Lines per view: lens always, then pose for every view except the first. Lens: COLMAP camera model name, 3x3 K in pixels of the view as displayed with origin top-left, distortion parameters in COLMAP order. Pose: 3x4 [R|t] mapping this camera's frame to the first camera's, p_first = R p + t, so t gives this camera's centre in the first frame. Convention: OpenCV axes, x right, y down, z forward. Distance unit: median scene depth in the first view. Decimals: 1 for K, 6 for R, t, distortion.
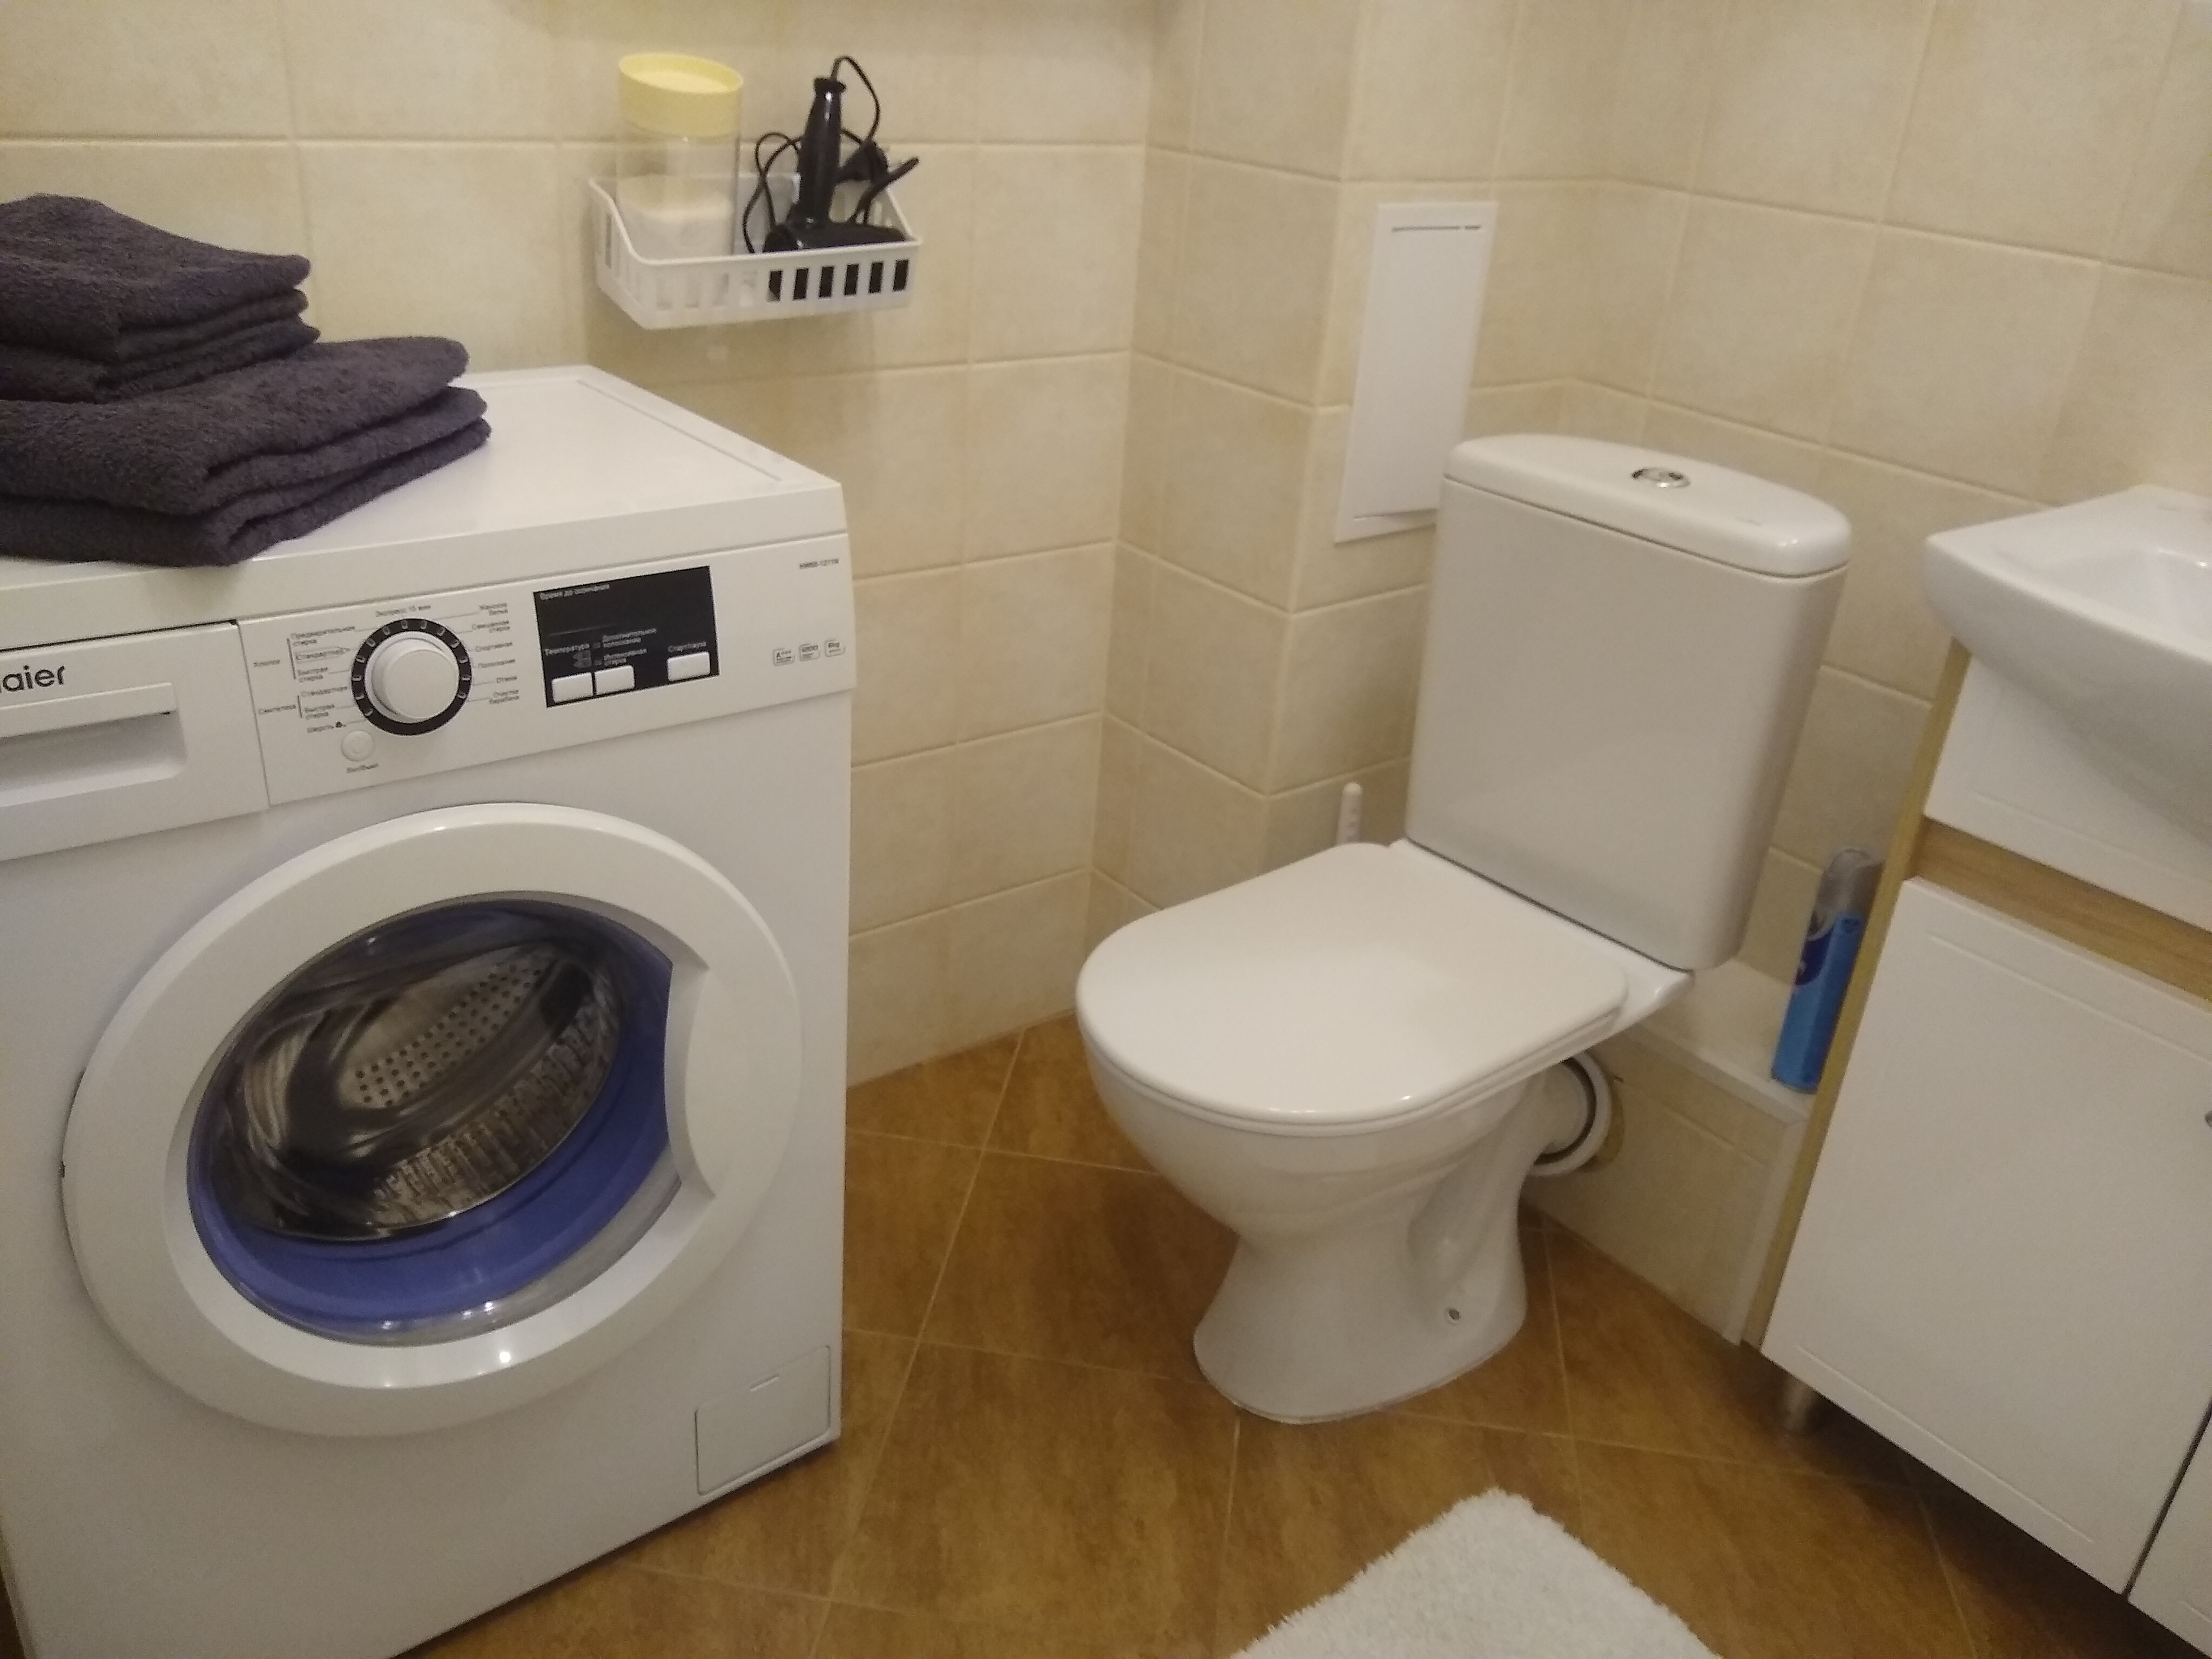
lens RADIAL K [[1751.3, 0, 1093.7], [0, 1751.3, 851.5], [0, 0, 1]] dist [-0.020160, 0.024216]
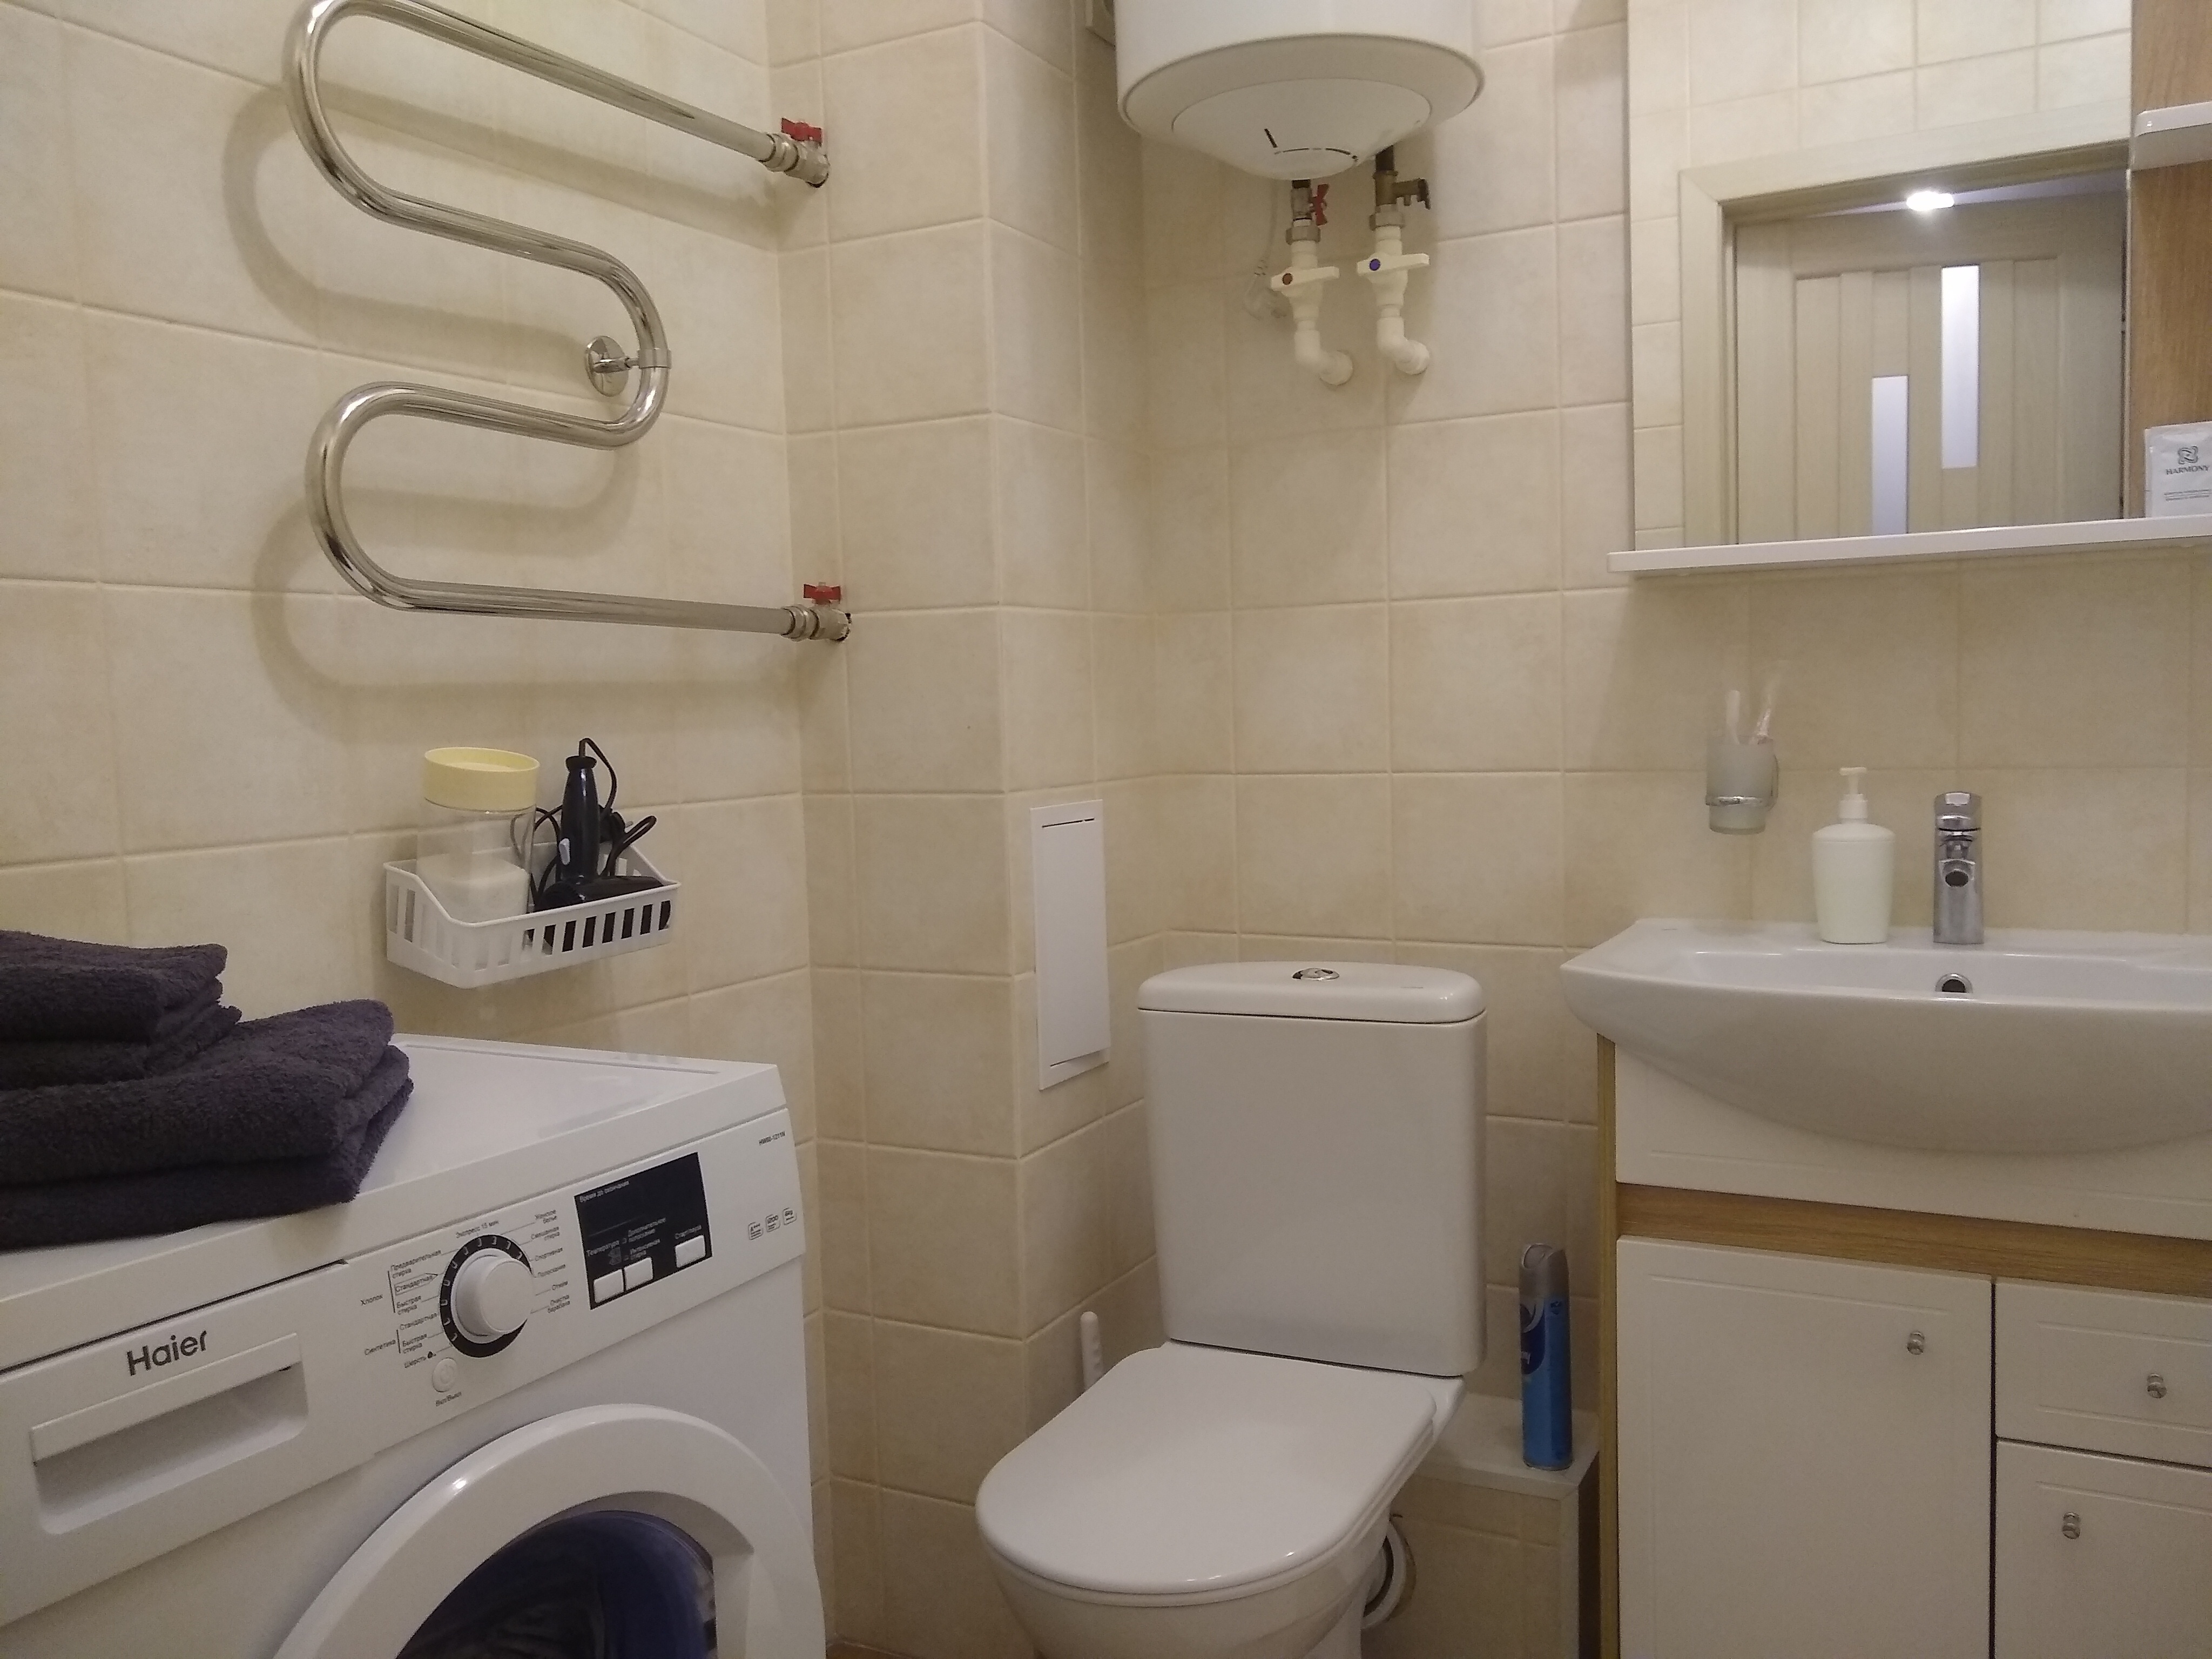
lens RADIAL K [[1751.3, 0, 1103.1], [0, 1751.3, 844.9], [0, 0, 1]] dist [-0.020160, 0.024216]
pose [[0.910467, -0.127959, 0.393289, -0.306225], [0.263658, 0.912226, -0.313573, 0.051884], [-0.318644, 0.389192, 0.864289, -0.060465]]
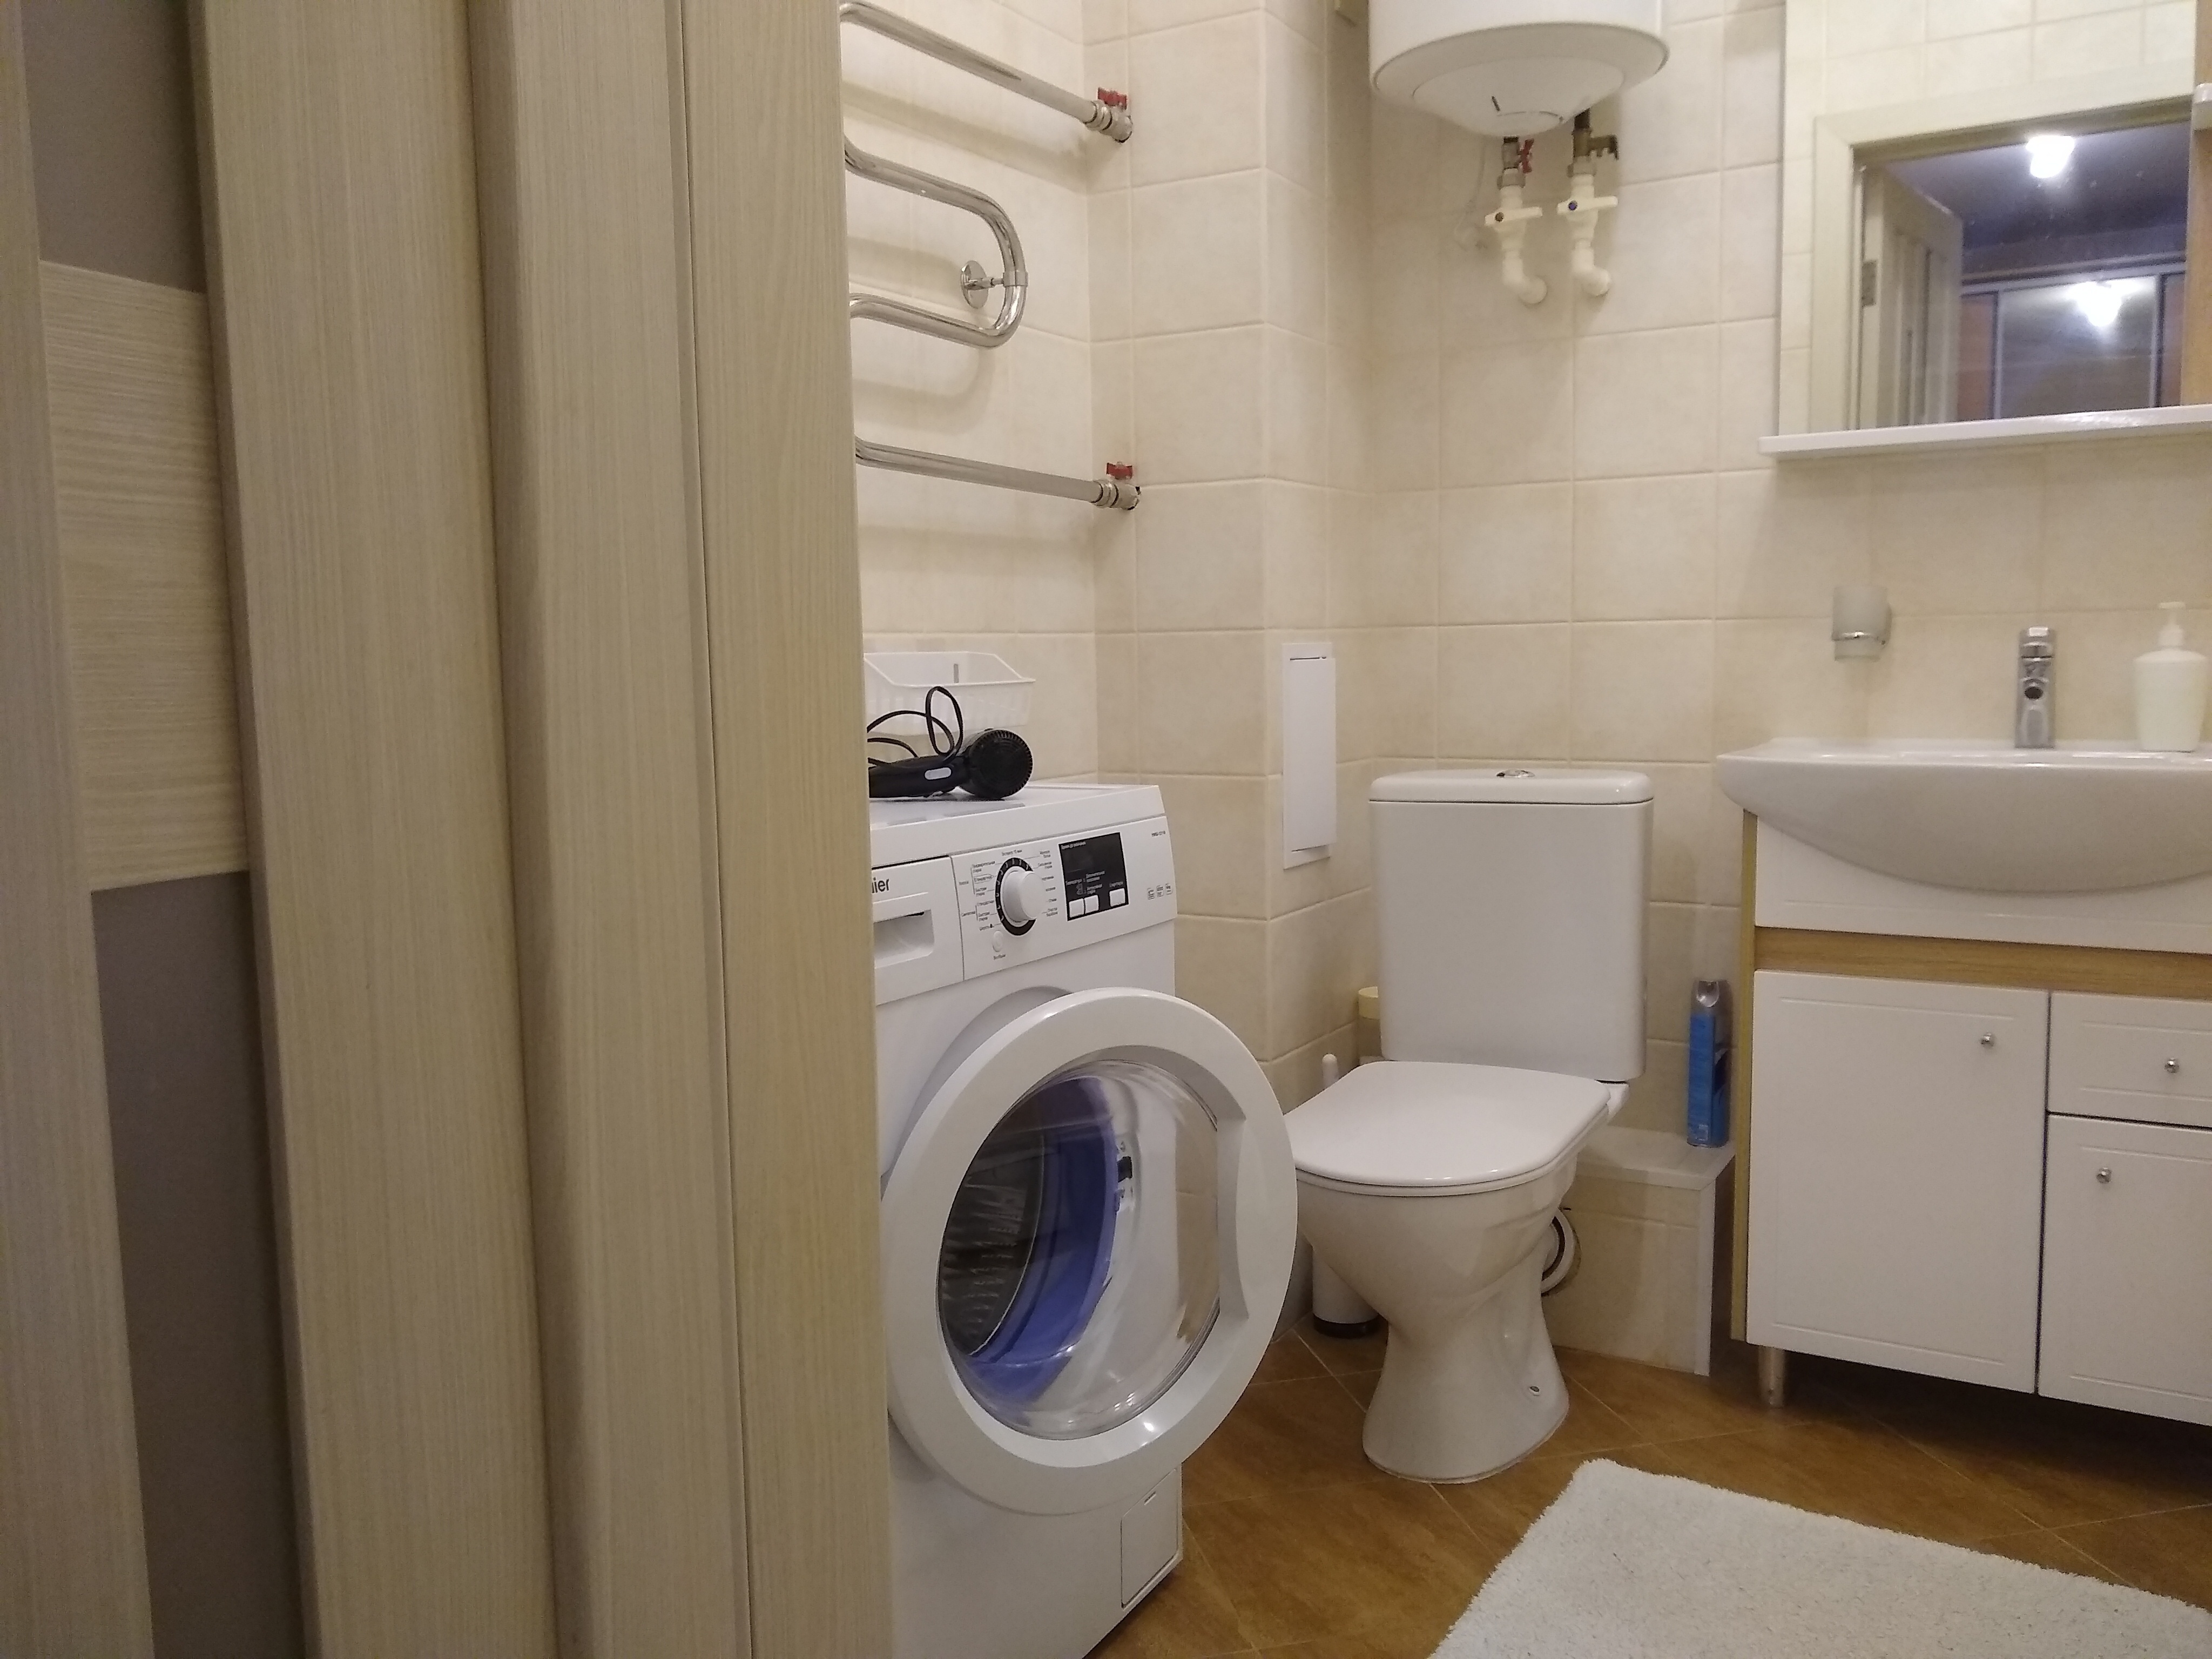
lens RADIAL K [[1751.3, 0, 1094.2], [0, 1751.3, 846.8], [0, 0, 1]] dist [-0.020160, 0.024216]
pose [[0.932265, -0.125450, 0.339330, -0.599736], [0.232291, 0.926635, -0.295615, 0.233956], [-0.277350, 0.354414, 0.893010, -0.285463]]
